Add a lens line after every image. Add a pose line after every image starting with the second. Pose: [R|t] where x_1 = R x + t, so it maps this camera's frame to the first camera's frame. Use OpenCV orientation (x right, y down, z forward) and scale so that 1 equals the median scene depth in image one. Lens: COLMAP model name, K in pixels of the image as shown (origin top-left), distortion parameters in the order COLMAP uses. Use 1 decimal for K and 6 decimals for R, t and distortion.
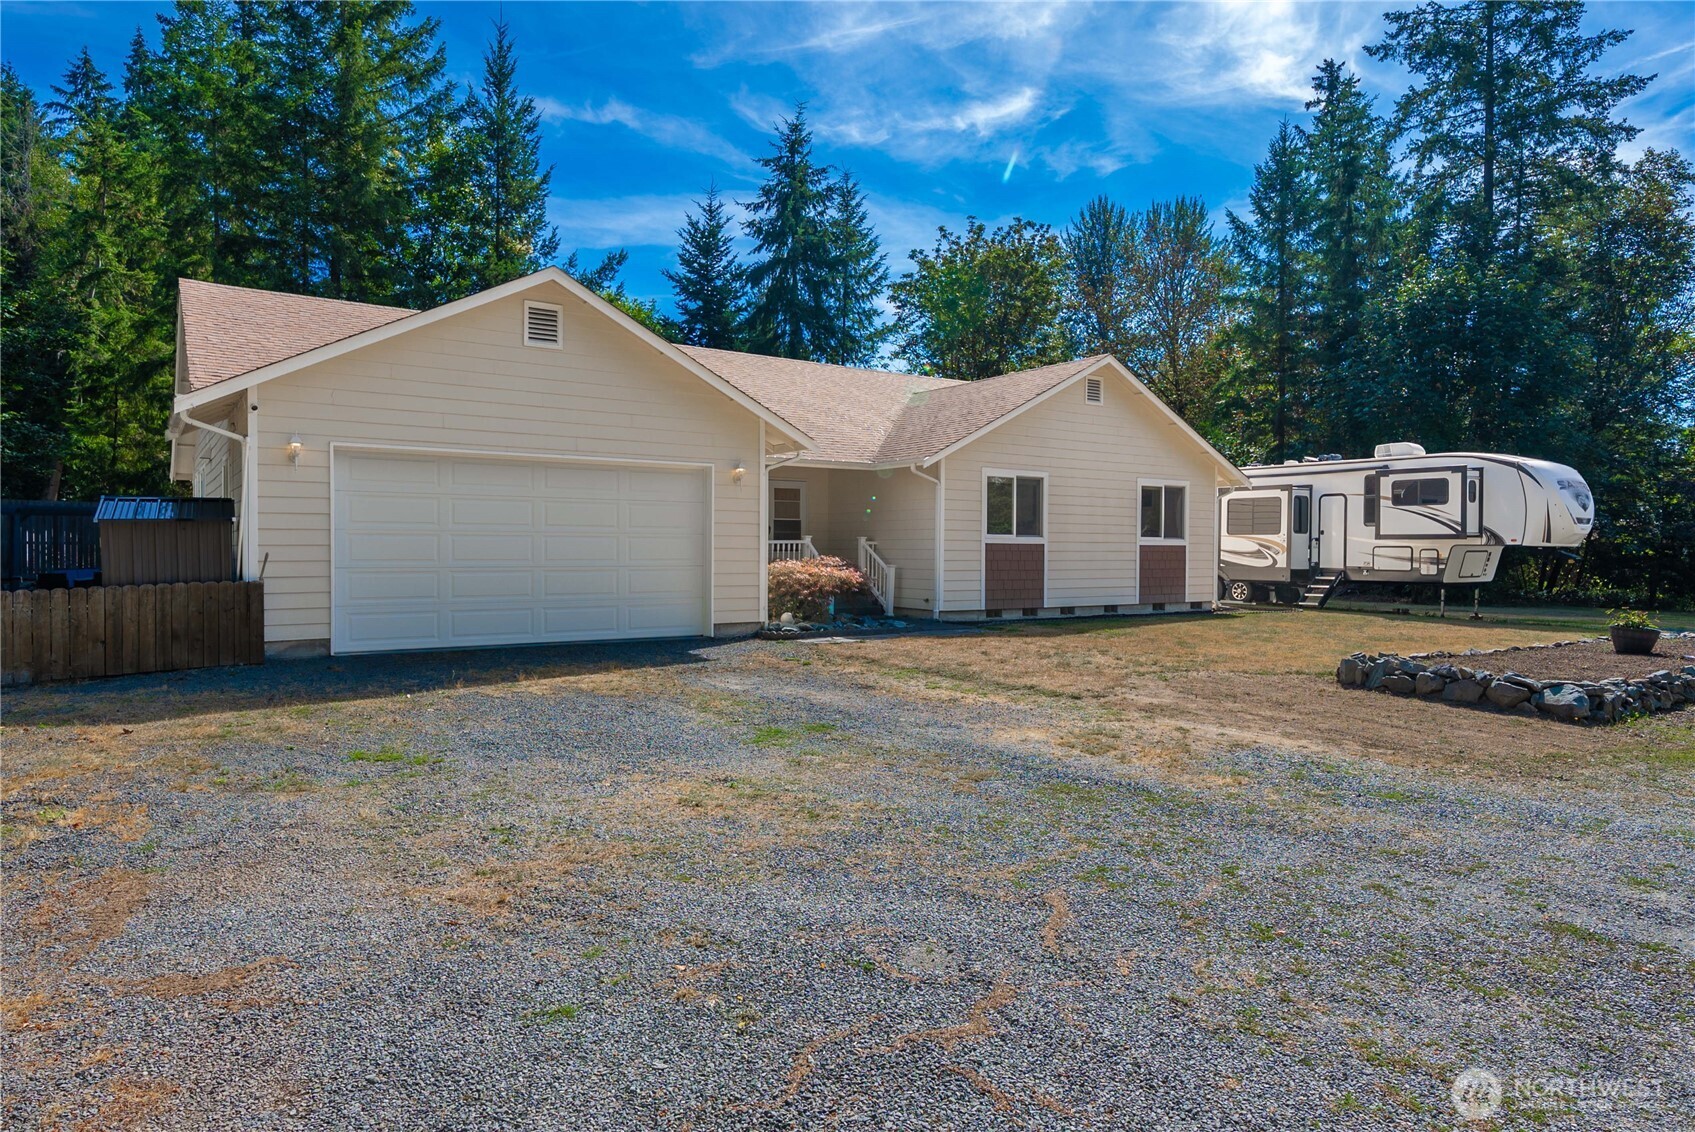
lens RADIAL K [[1040.9, 0, 847.5], [0, 1040.9, 566.0], [0, 0, 1]] dist [0.003084, 0.000685]
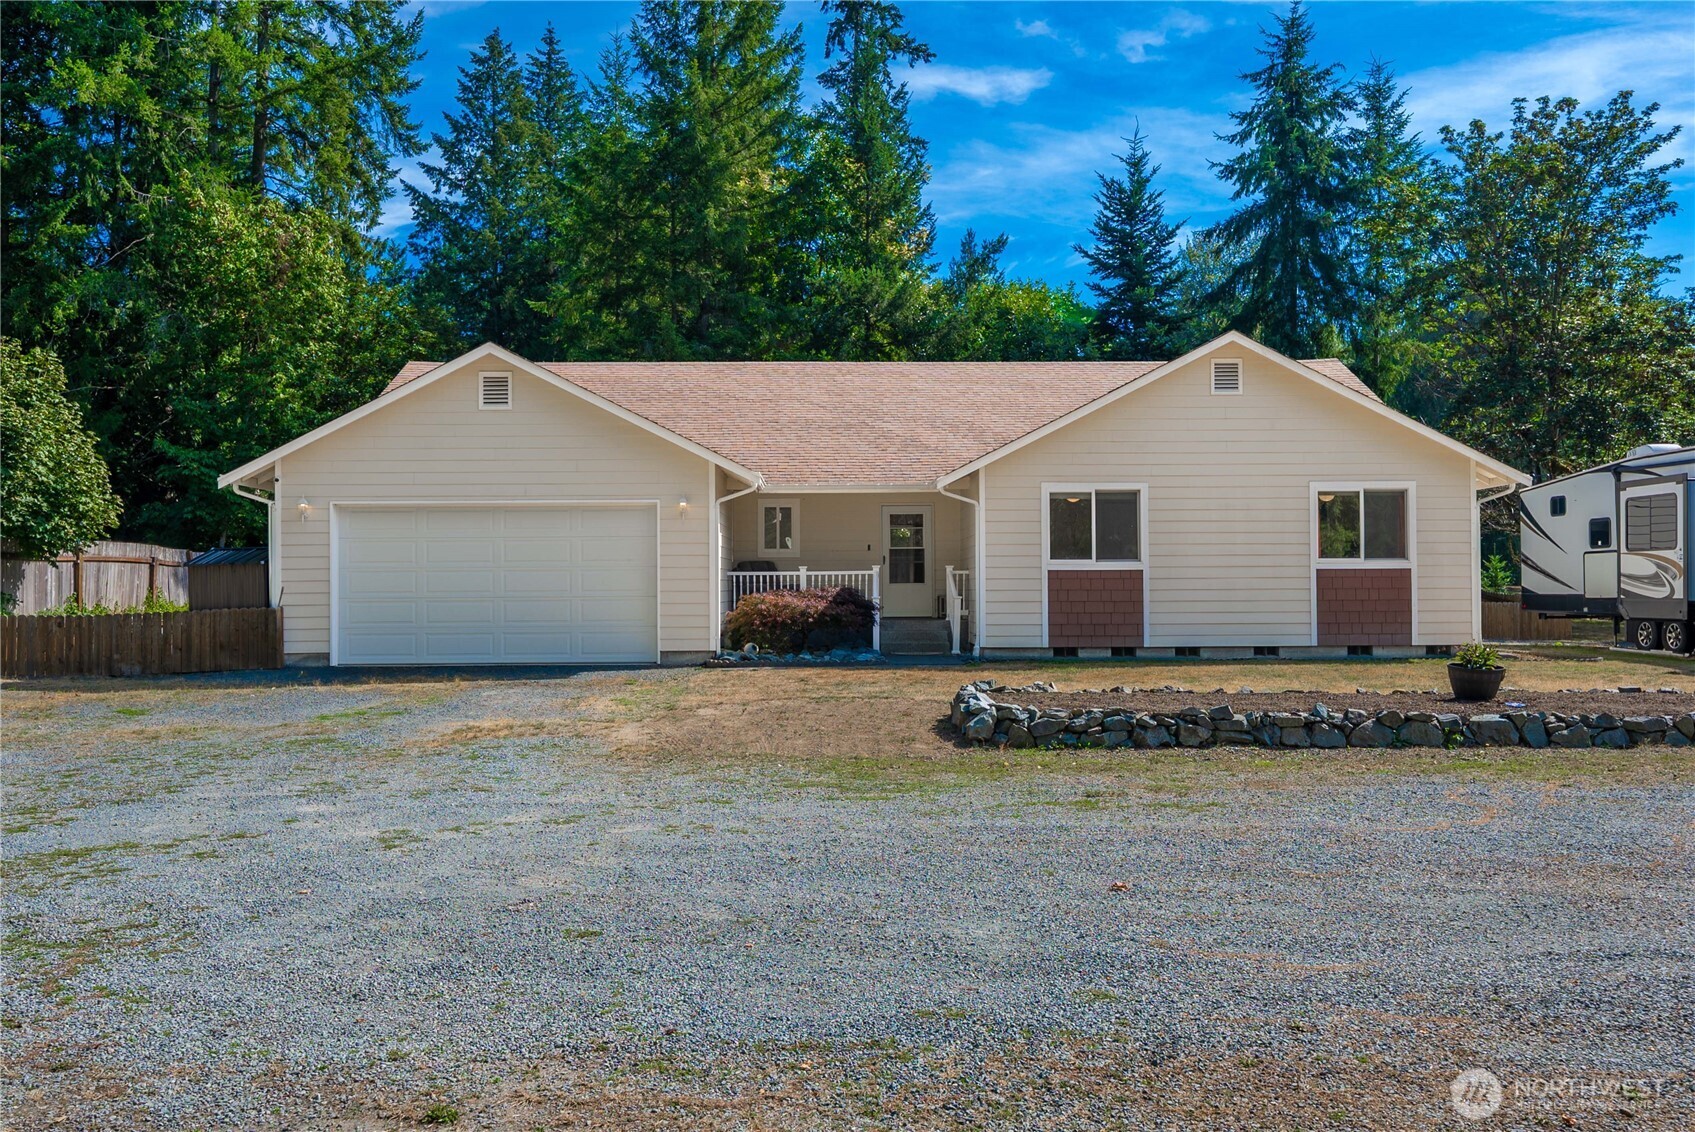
lens RADIAL K [[1433.6, 0, 847.5], [0, 1433.6, 566.0], [0, 0, 1]] dist [0.000287, 0.004654]
pose [[0.829188, -0.019719, -0.558622, 0.637349], [0.001284, 0.999442, -0.033373, 0.013633], [0.558968, 0.026956, 0.828751, -0.073747]]
